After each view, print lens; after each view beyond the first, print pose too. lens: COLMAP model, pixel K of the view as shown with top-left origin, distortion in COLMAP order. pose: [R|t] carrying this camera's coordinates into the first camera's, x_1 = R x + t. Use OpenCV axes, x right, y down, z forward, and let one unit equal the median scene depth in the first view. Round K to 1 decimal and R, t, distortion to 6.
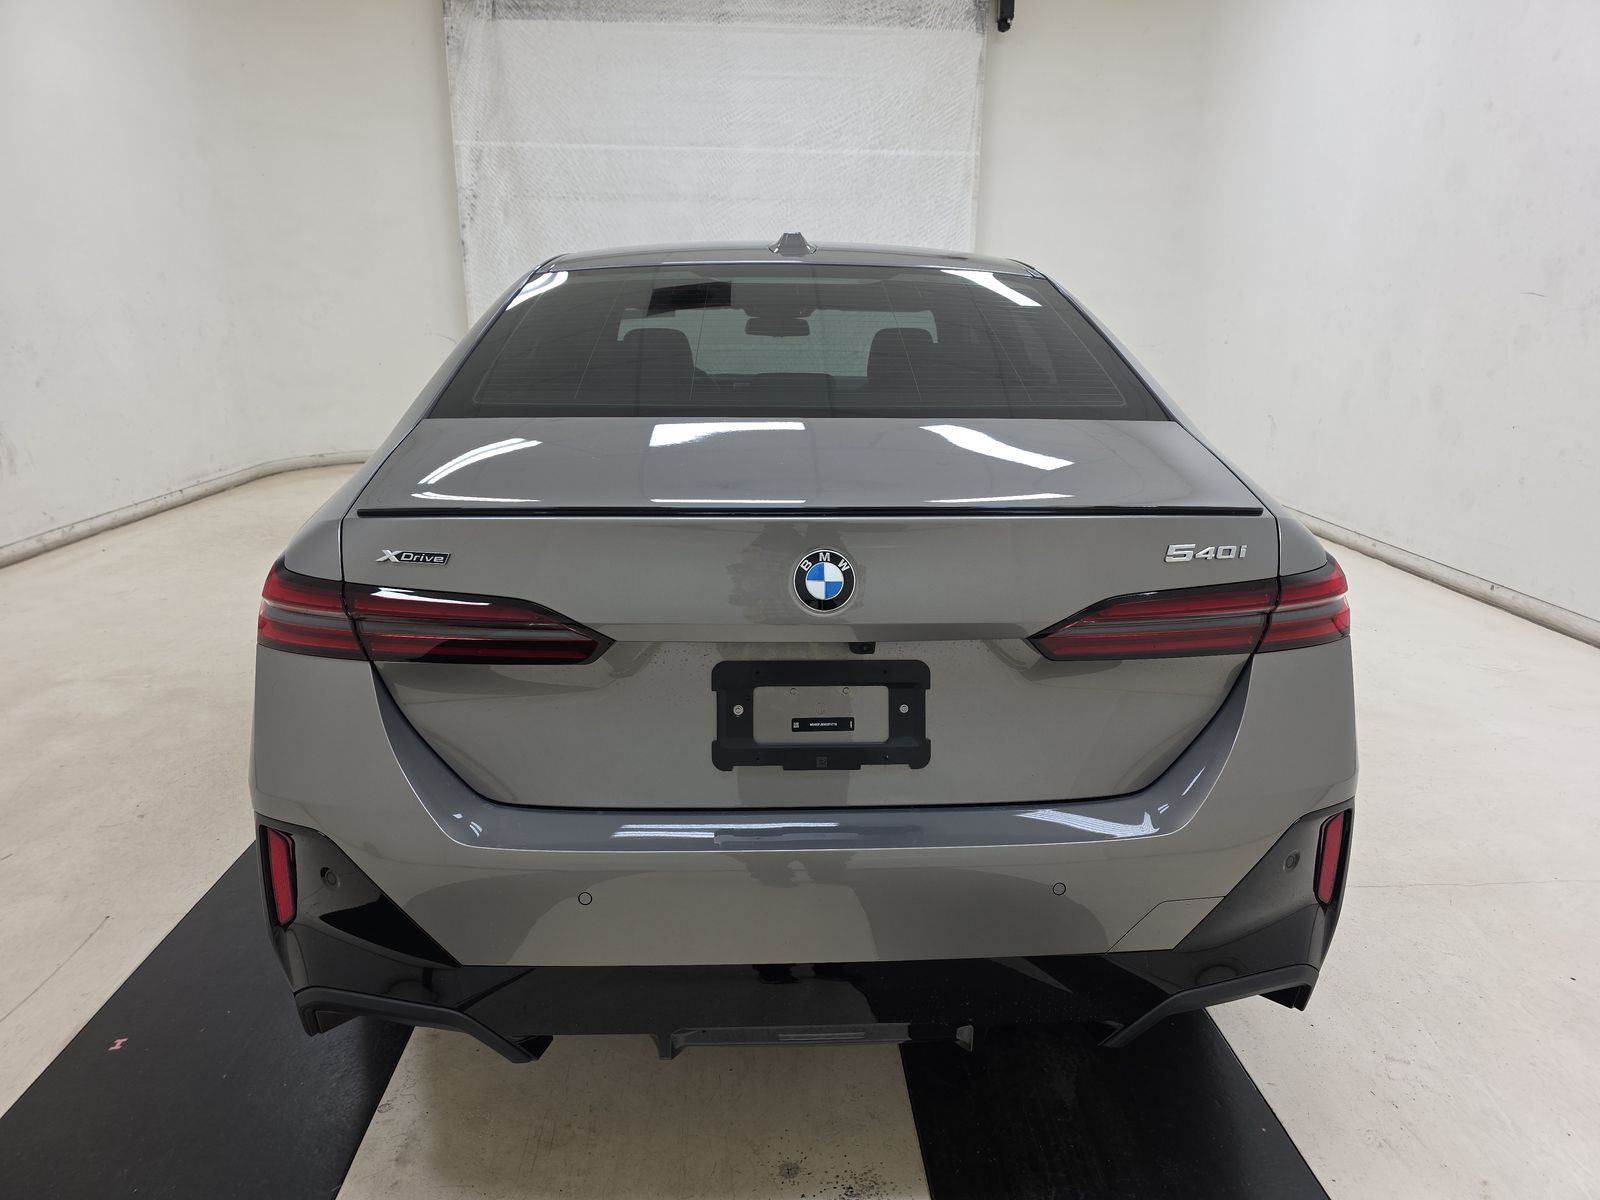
lens RADIAL K [[1086.1, 0, 807.7], [0, 1086.1, 605.6], [0, 0, 1]] dist [0.046553, -0.042396]
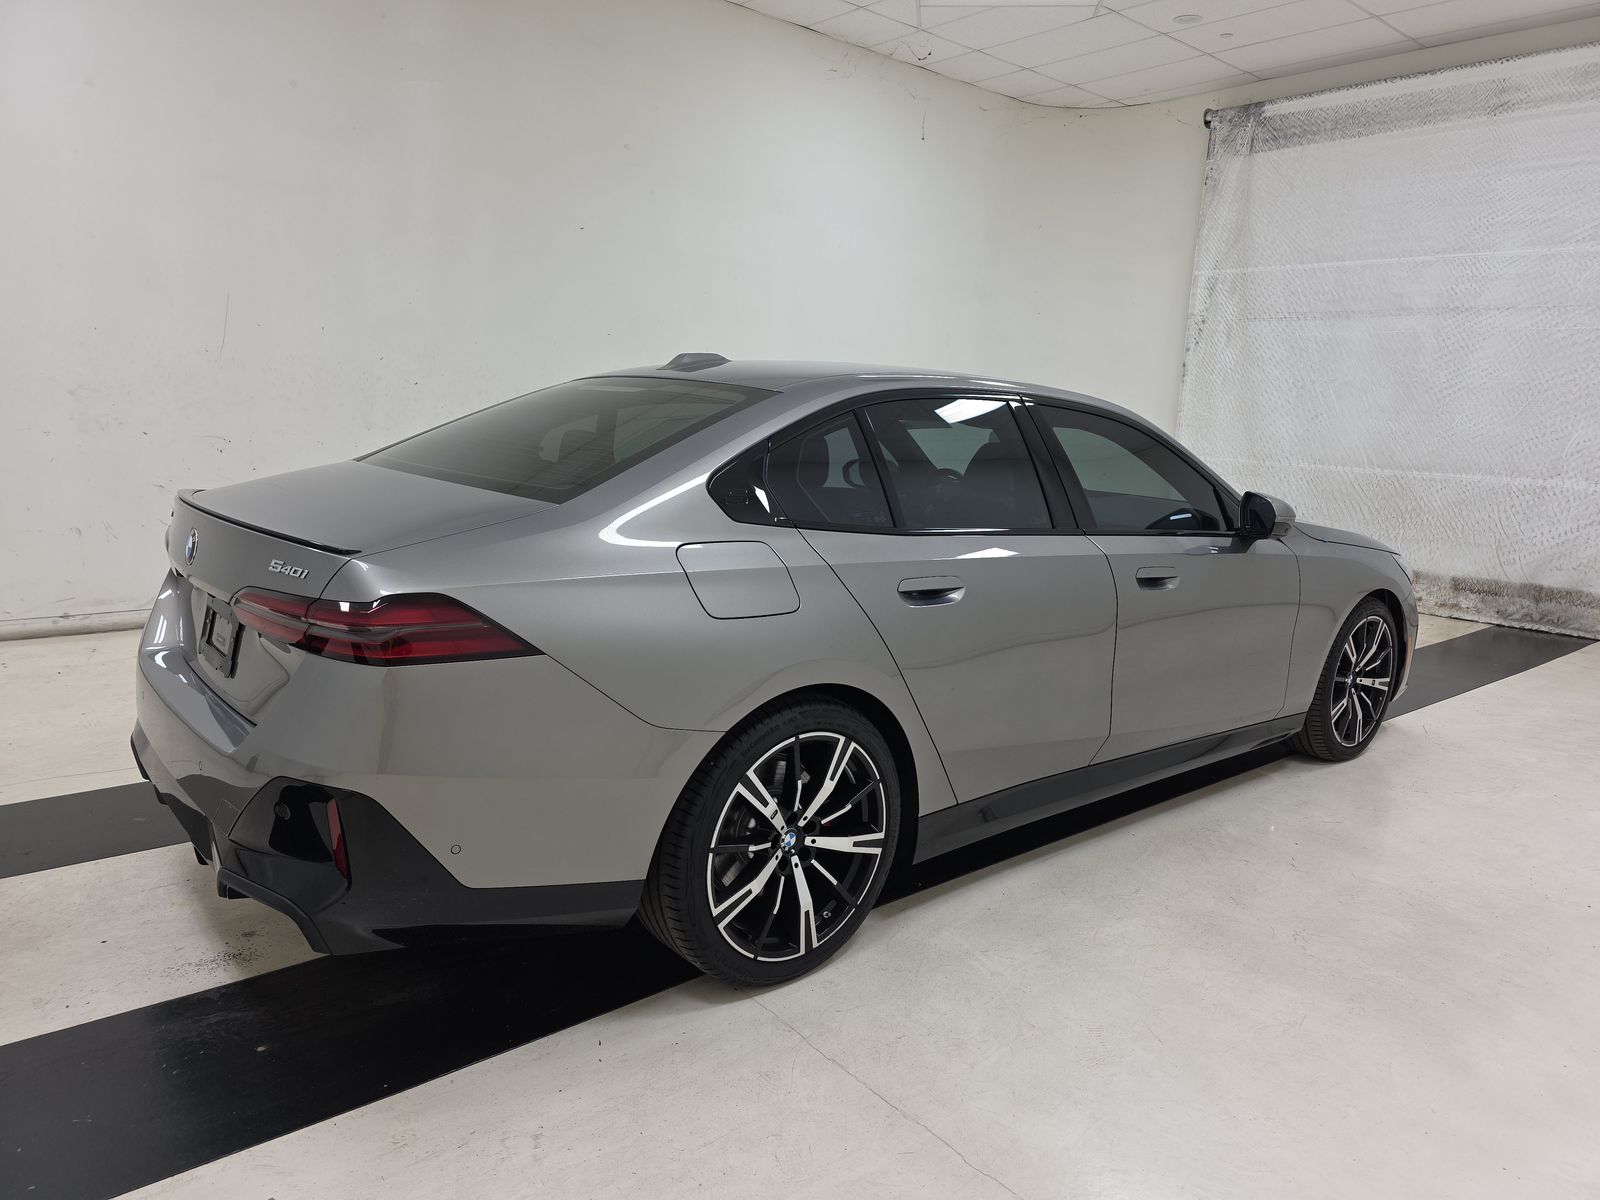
lens RADIAL K [[1086.1, 0, 798.0], [0, 1086.1, 606.2], [0, 0, 1]] dist [0.046553, -0.042396]
pose [[0.593577, 0.165444, -0.787588, 0.333362], [-0.247163, 0.968821, 0.017237, -0.033695], [0.765883, 0.184431, 0.615962, 0.112665]]
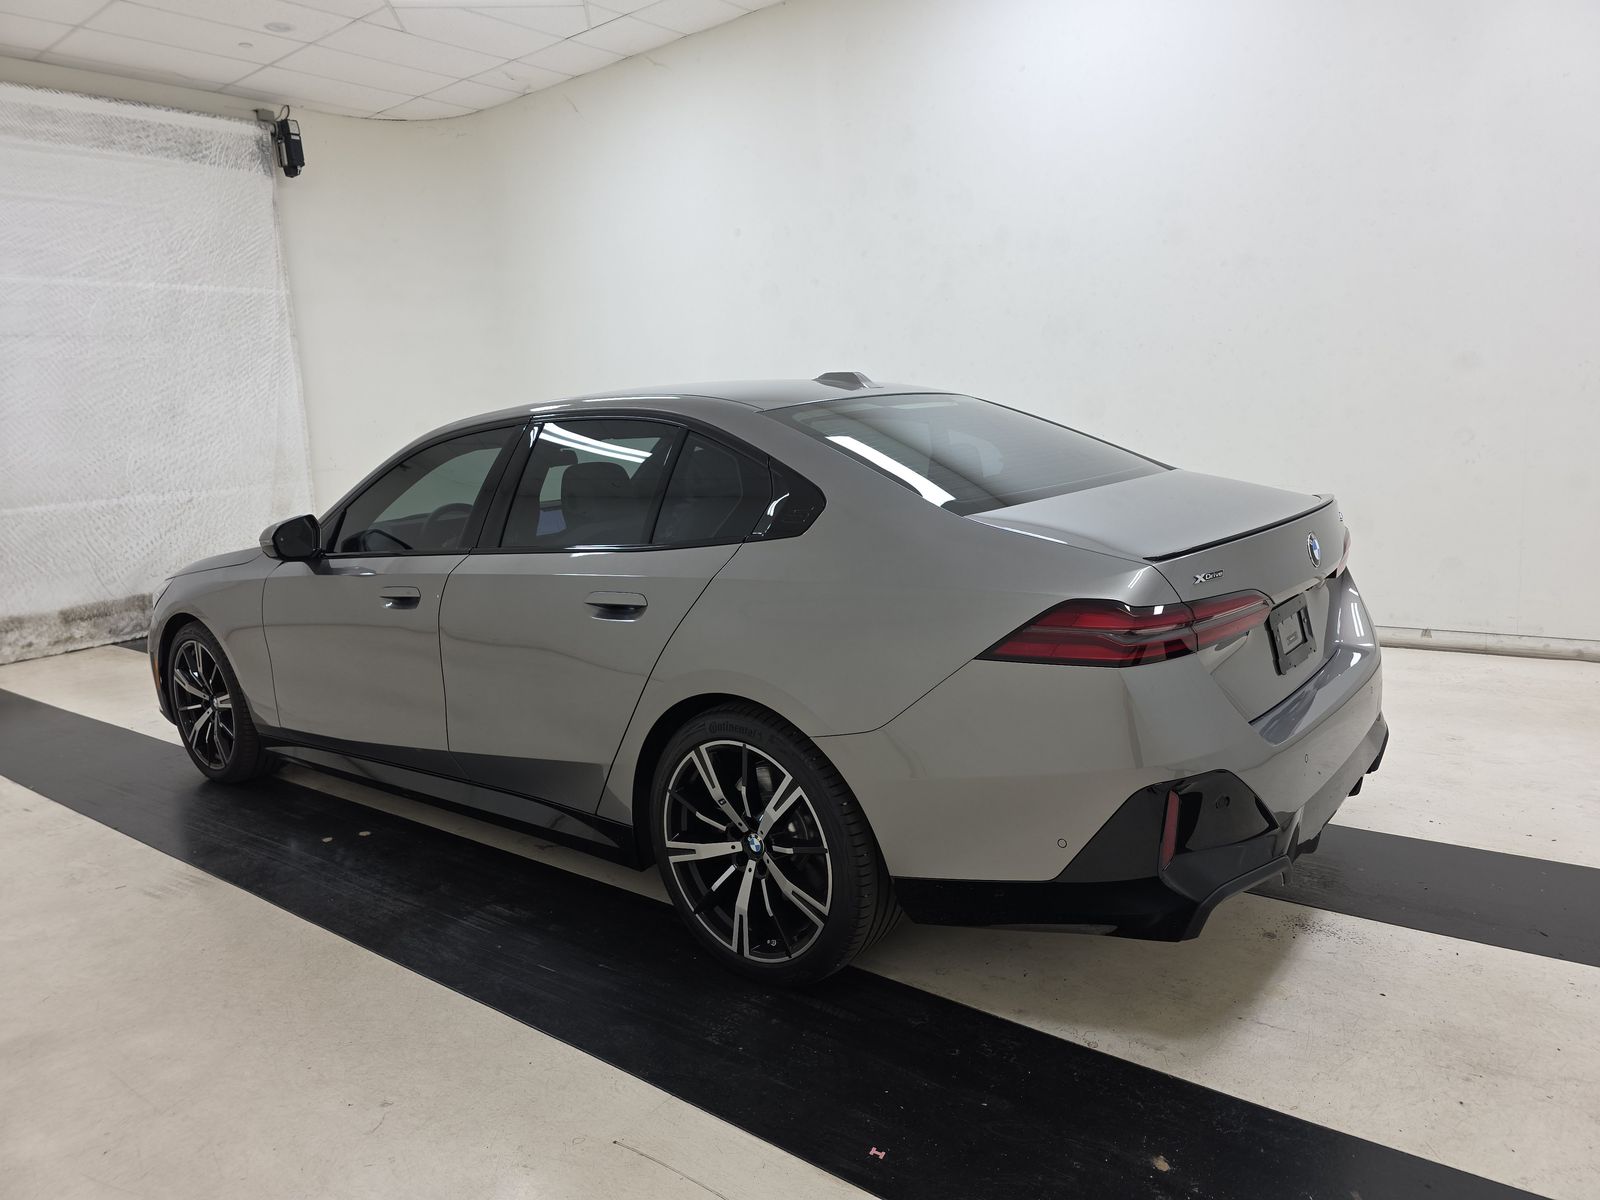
lens RADIAL K [[1086.1, 0, 813.1], [0, 1086.1, 591.5], [0, 0, 1]] dist [0.046553, -0.042396]
pose [[0.654849, -0.171284, 0.736094, -0.319506], [0.260628, 0.965412, -0.007217, -0.027416], [-0.709398, 0.196573, 0.676841, 0.059783]]
